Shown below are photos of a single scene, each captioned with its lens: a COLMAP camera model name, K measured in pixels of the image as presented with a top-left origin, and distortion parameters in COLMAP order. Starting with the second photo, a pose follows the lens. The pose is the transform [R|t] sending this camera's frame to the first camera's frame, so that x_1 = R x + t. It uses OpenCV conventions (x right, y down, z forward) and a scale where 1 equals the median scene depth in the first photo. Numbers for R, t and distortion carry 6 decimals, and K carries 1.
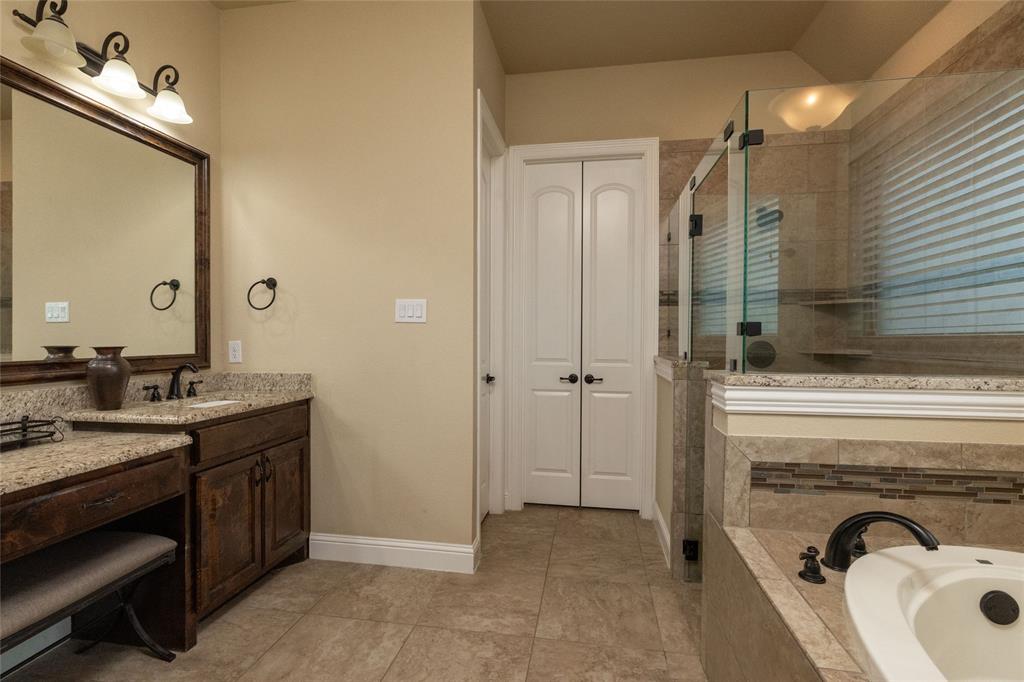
lens RADIAL K [[479.2, 0, 512.0], [0, 479.2, 341.0], [0, 0, 1]] dist [-0.001320, 0.000235]
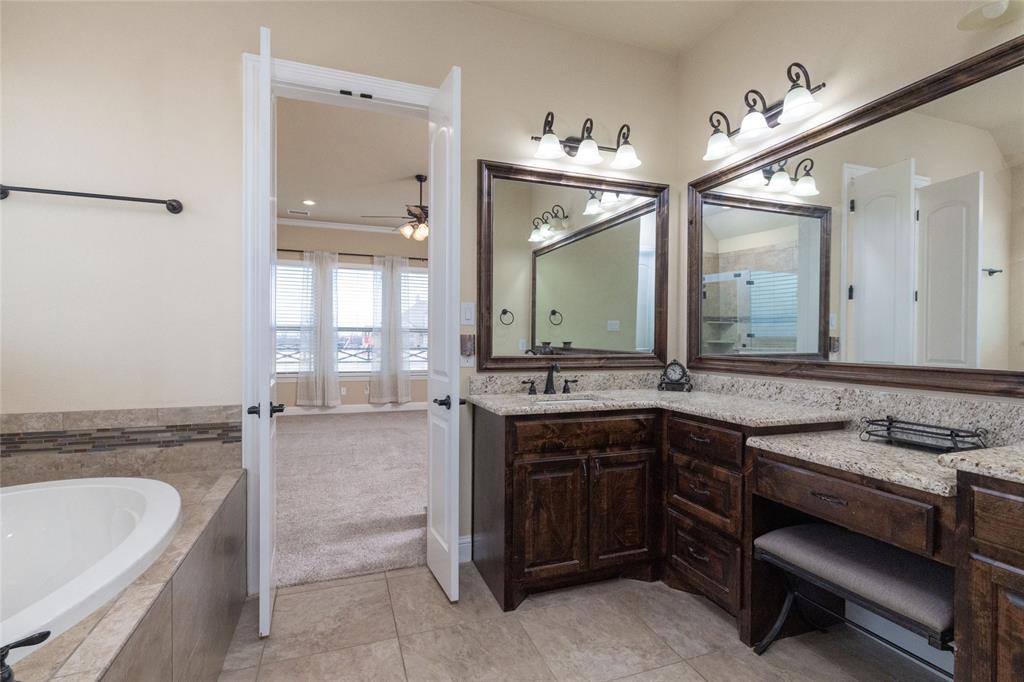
lens RADIAL K [[479.2, 0, 512.0], [0, 479.2, 341.0], [0, 0, 1]] dist [-0.001320, 0.000235]
pose [[-0.867670, -0.001856, -0.497138, 0.272567], [-0.009224, 0.999881, 0.012366, -0.017354], [0.497056, 0.015315, -0.867584, 1.572472]]
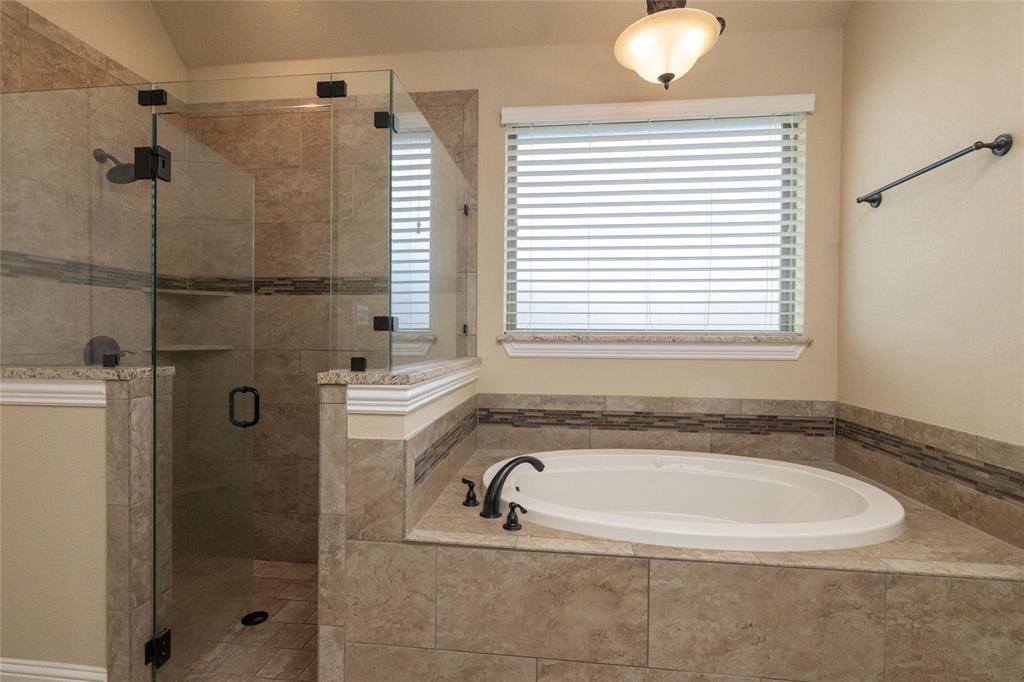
lens RADIAL K [[479.2, 0, 512.0], [0, 479.2, 341.0], [0, 0, 1]] dist [-0.001320, 0.000235]
pose [[-0.055702, -0.012410, 0.998370, -0.496177], [-0.001328, 0.999923, 0.012355, -0.004453], [-0.998447, -0.000637, -0.055714, 0.867162]]
